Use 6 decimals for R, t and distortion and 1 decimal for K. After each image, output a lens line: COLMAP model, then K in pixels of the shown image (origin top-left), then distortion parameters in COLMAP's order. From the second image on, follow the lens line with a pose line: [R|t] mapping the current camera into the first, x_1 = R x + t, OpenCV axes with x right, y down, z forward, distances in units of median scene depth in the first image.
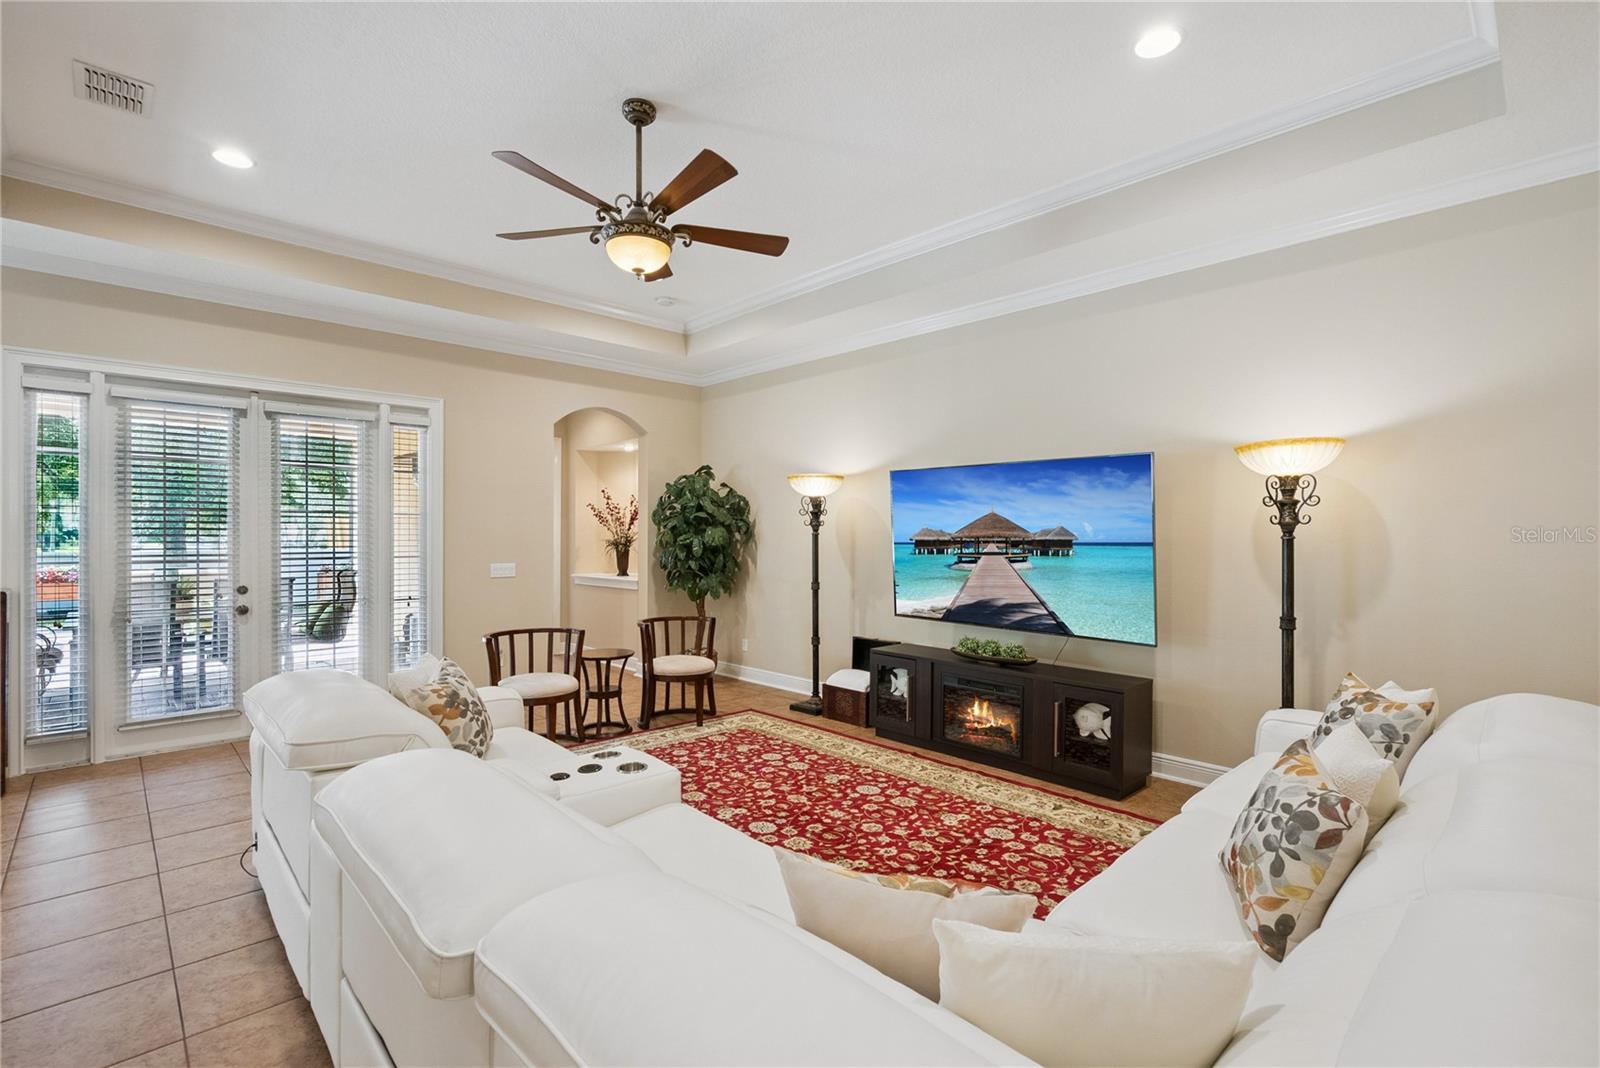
lens RADIAL K [[730.2, 0, 796.1], [0, 730.2, 536.5], [0, 0, 1]] dist [-0.005013, 0.001569]
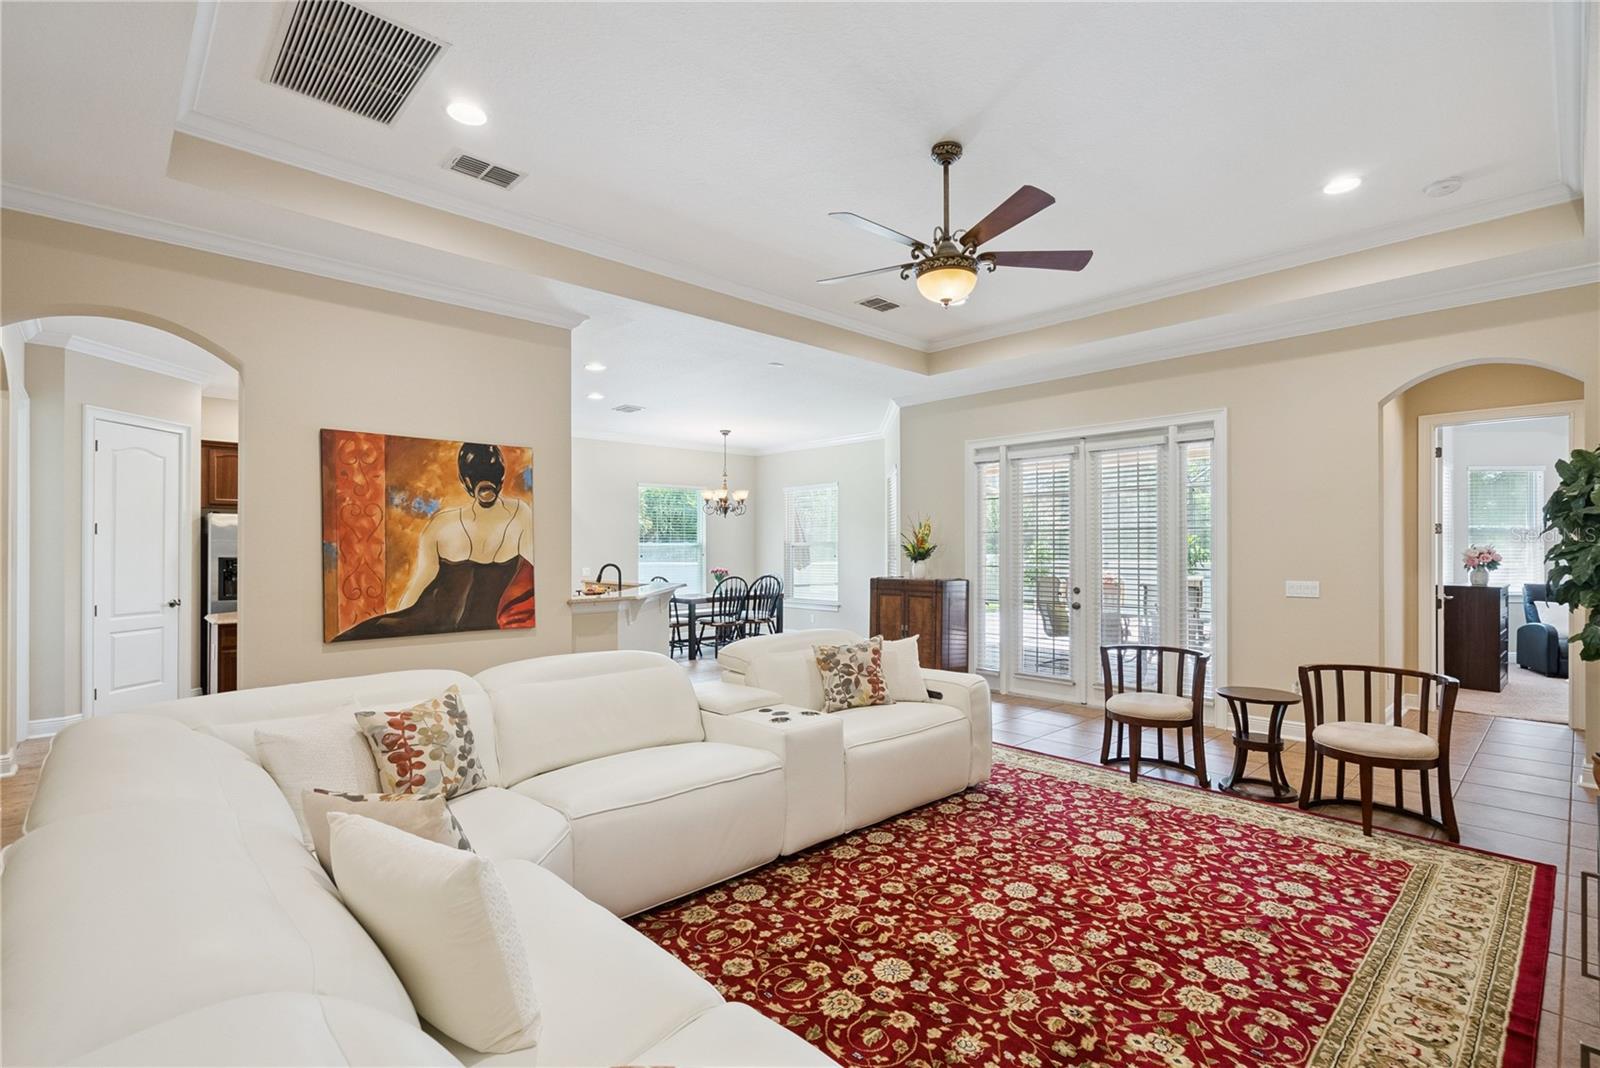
lens RADIAL K [[730.2, 0, 815.8], [0, 730.2, 545.7], [0, 0, 1]] dist [-0.005013, 0.001569]
pose [[0.005563, -0.007723, -0.999955, 0.629218], [-0.000441, 0.999970, -0.007726, 0.003408], [0.999984, 0.000484, 0.005559, 0.591474]]
